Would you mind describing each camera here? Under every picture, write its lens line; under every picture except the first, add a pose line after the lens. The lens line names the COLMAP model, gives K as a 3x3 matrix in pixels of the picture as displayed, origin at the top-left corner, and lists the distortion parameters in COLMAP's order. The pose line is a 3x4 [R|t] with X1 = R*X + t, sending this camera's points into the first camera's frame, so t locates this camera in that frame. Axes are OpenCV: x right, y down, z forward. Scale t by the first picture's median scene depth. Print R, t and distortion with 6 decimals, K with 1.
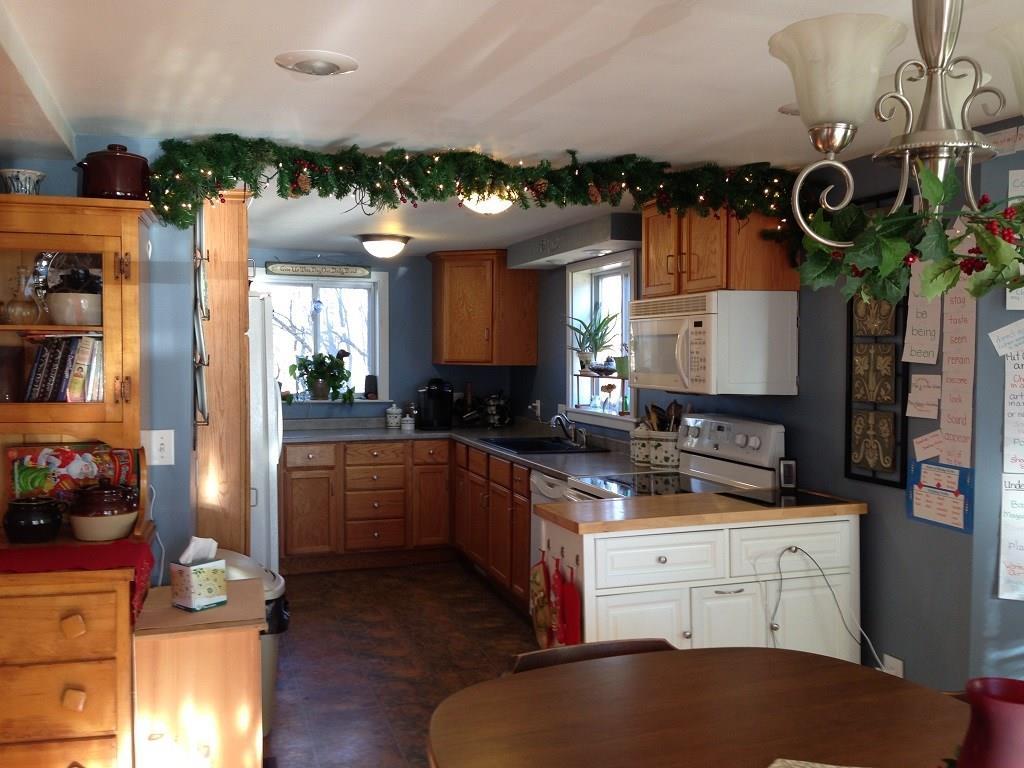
lens RADIAL K [[965.2, 0, 514.7], [0, 965.2, 394.8], [0, 0, 1]] dist [0.082492, -0.159615]
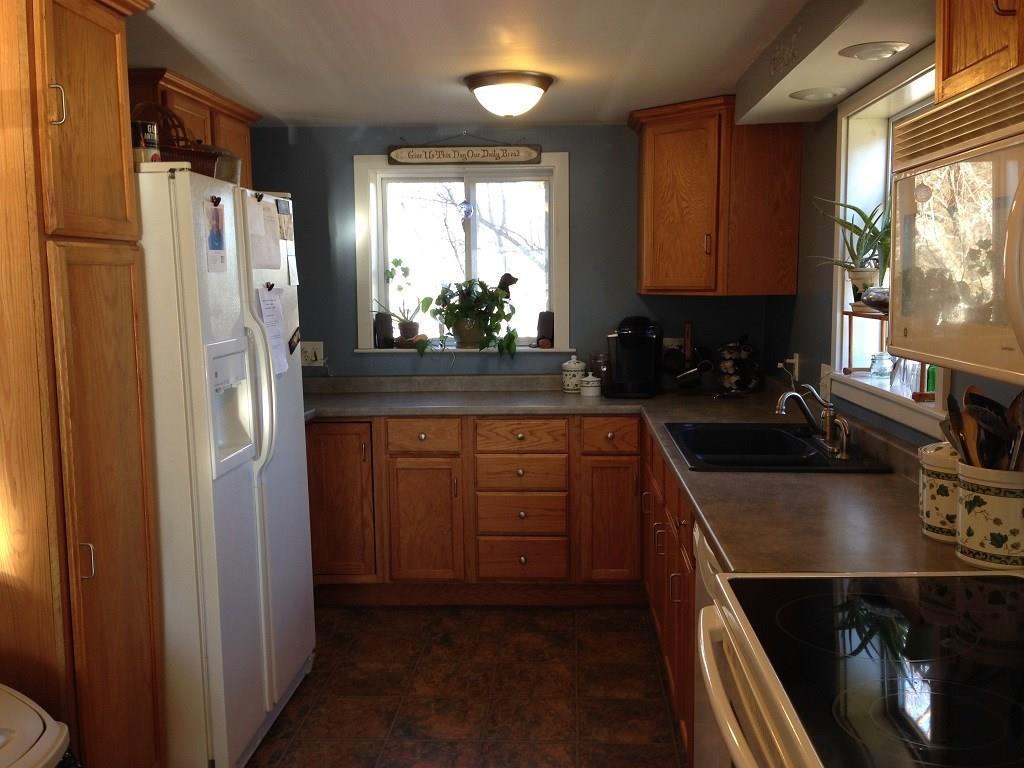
lens RADIAL K [[965.2, 0, 514.7], [0, 965.2, 394.8], [0, 0, 1]] dist [0.082492, -0.159615]
pose [[0.933449, 0.030372, -0.357423, 0.079022], [-0.004392, 0.997302, 0.073275, -0.012720], [0.358684, -0.066828, 0.931064, 0.396064]]
